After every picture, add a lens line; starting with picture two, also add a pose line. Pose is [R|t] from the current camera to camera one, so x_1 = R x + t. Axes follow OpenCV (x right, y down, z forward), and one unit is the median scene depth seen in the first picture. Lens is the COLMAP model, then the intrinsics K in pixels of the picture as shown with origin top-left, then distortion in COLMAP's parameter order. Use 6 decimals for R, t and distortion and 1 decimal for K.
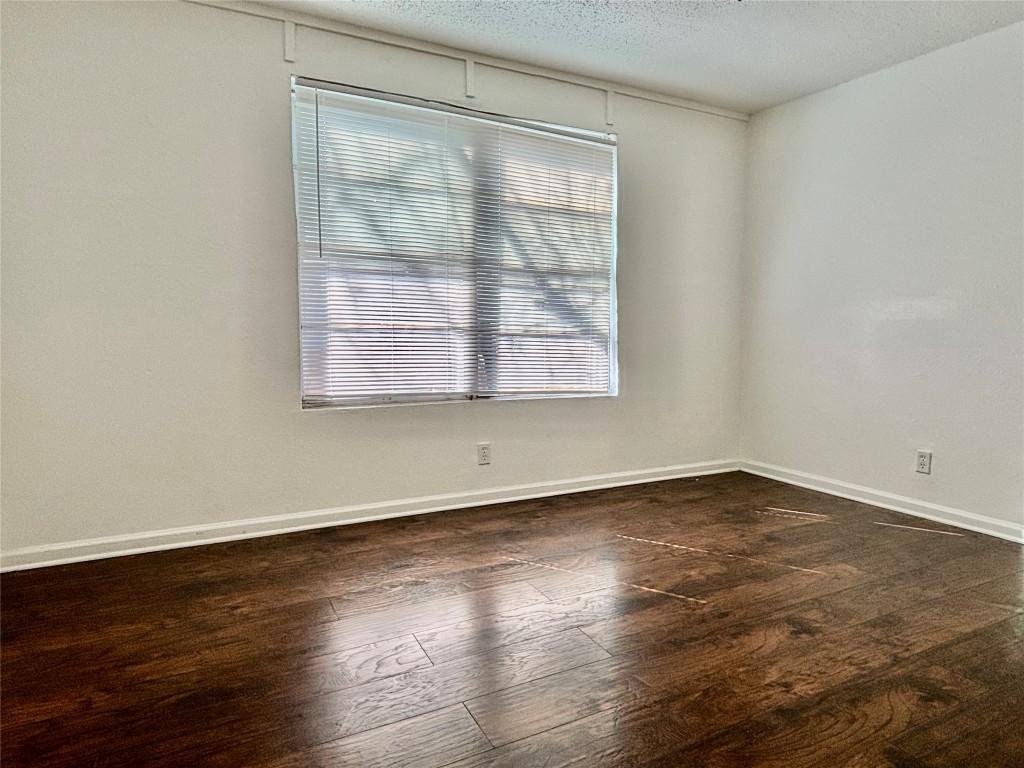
lens RADIAL K [[614.6, 0, 512.0], [0, 614.6, 384.0], [0, 0, 1]] dist [0.044574, -0.072661]
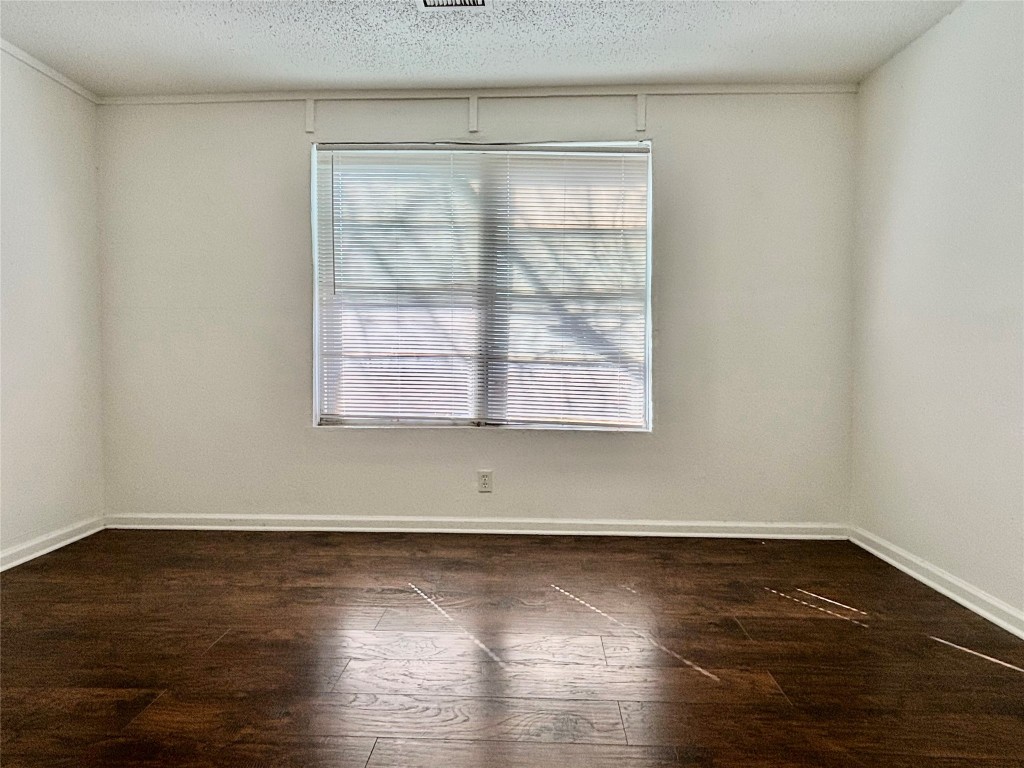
lens RADIAL K [[614.6, 0, 512.0], [0, 614.6, 384.0], [0, 0, 1]] dist [0.044574, -0.072661]
pose [[0.869265, 0.020480, -0.493921, 0.473301], [-0.042638, 0.998524, -0.033638, -0.011914], [0.492504, 0.050300, 0.868856, 0.147632]]
